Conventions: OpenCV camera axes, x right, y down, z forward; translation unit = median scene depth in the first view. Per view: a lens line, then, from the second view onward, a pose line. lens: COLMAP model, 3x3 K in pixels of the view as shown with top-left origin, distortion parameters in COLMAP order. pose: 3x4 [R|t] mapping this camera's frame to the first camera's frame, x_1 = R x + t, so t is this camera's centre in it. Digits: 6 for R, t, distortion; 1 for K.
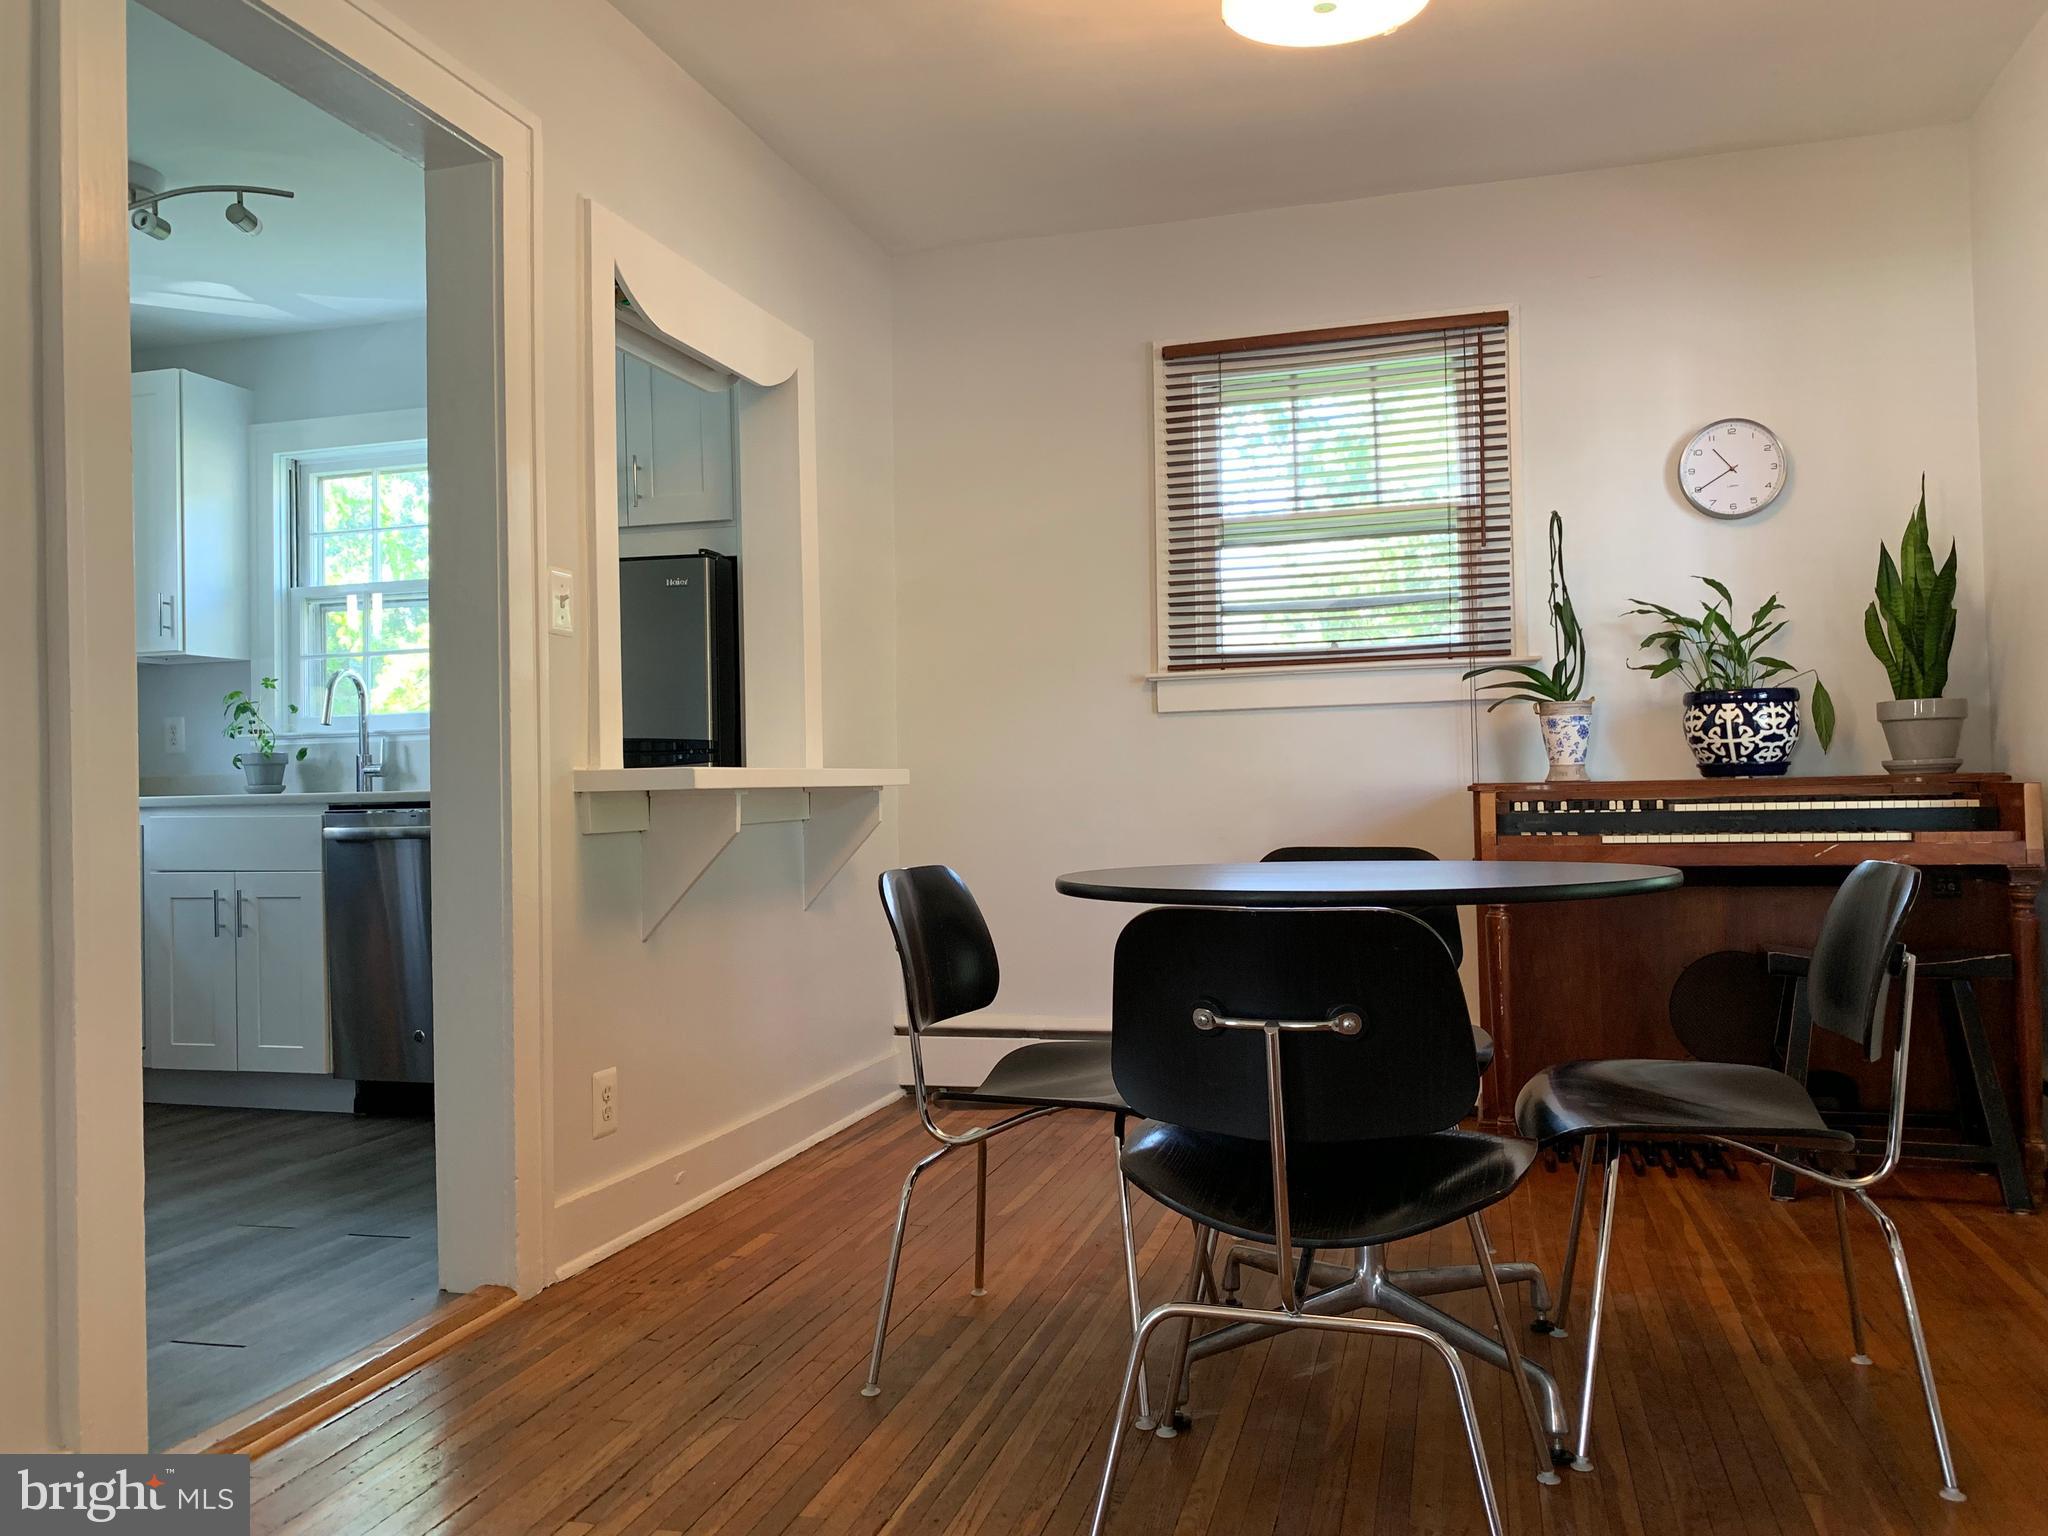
lens RADIAL K [[1562.6, 0, 1024.0], [0, 1562.6, 768.0], [0, 0, 1]] dist [-0.005477, 0.001588]
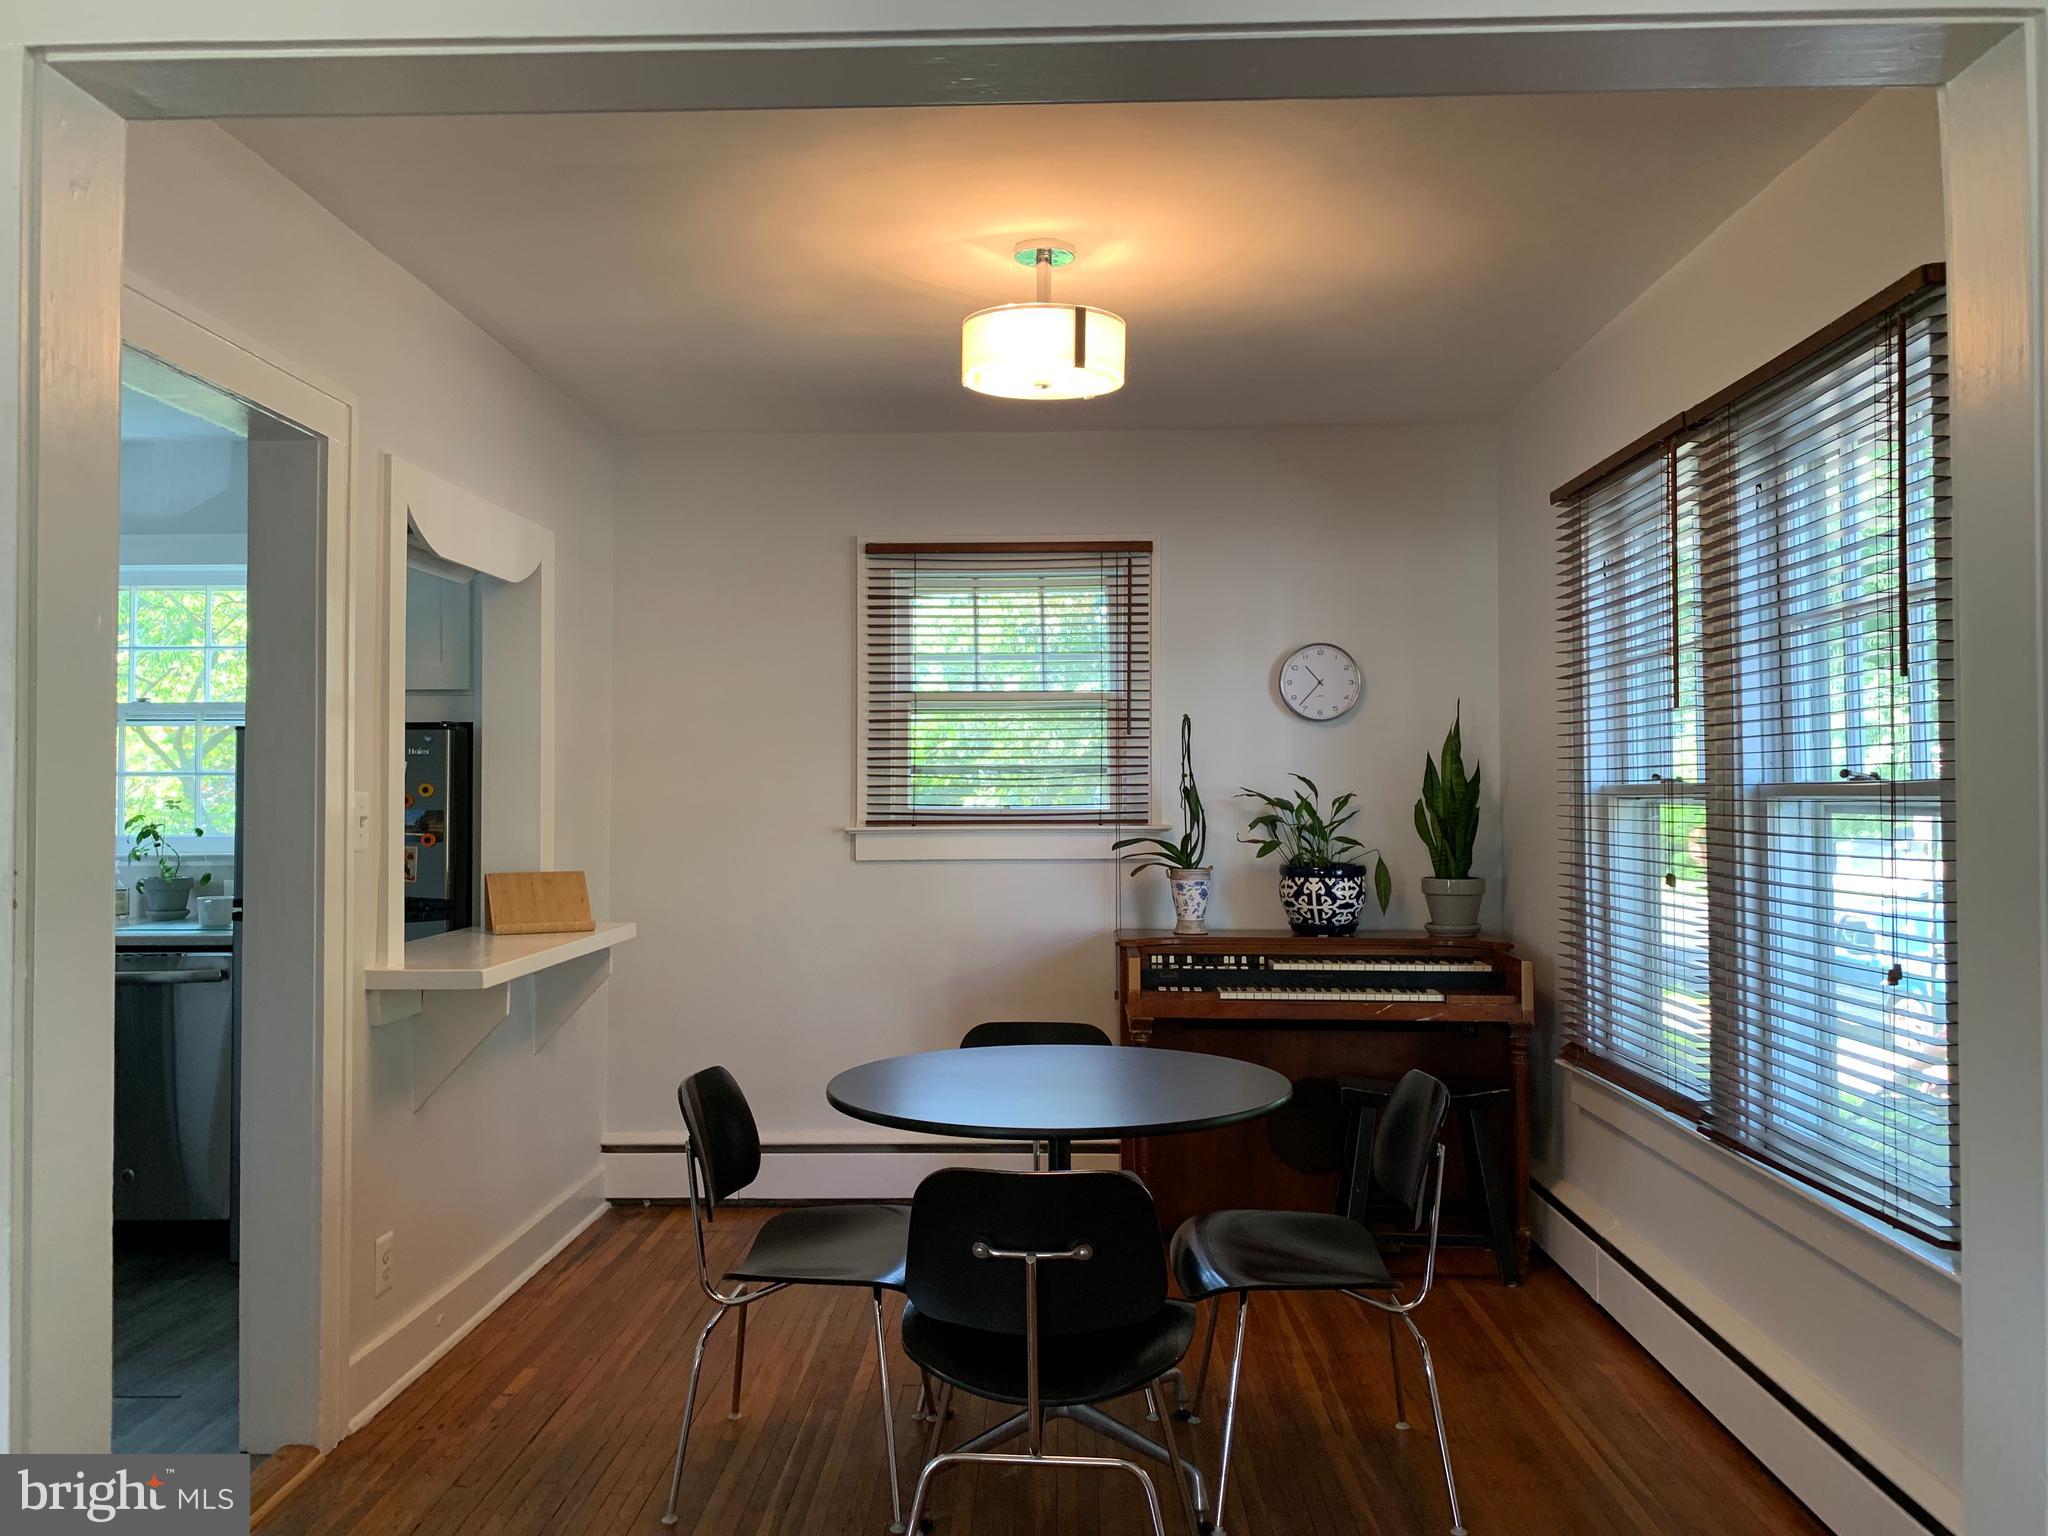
lens RADIAL K [[1557.6, 0, 1024.0], [0, 1557.6, 768.0], [0, 0, 1]] dist [0.083448, -0.130333]
pose [[0.968255, 0.023503, 0.248858, -0.093303], [-0.023263, 0.999722, -0.003906, -0.119499], [-0.248881, -0.002007, 0.968532, -0.167396]]
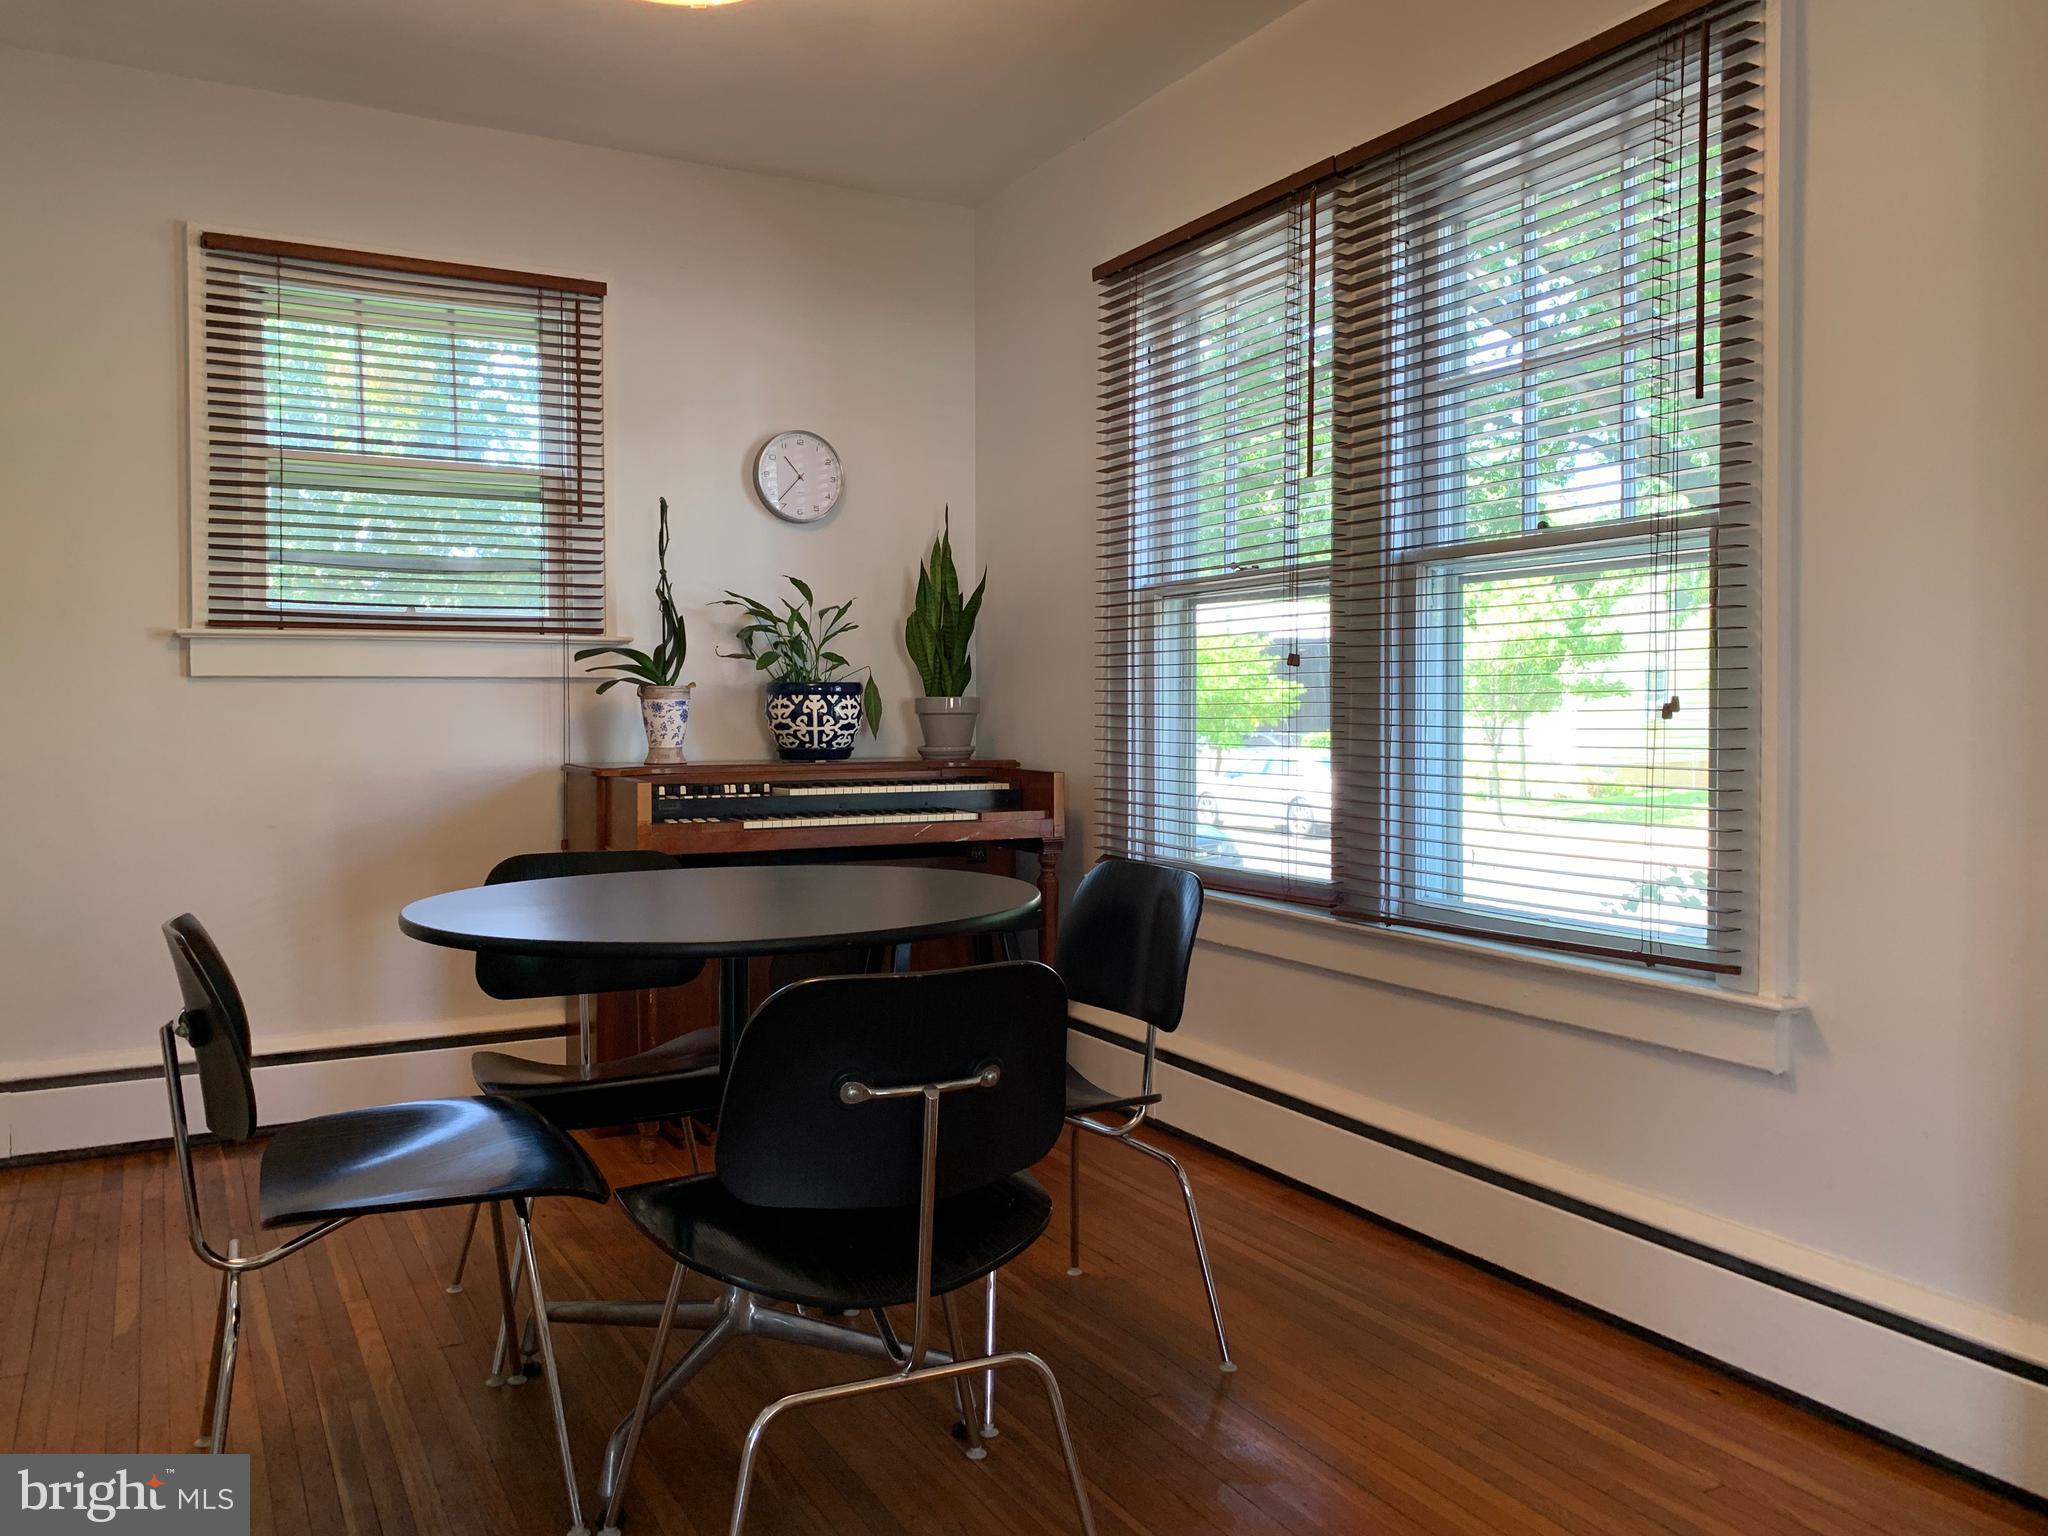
lens RADIAL K [[1563.6, 0, 1017.1], [0, 1563.6, 742.7], [0, 0, 1]] dist [0.114614, -0.179088]
pose [[0.712479, 0.003593, 0.701684, -0.224660], [-0.027042, 0.999385, 0.022340, -0.036053], [-0.701172, -0.034892, 0.712138, 0.107043]]
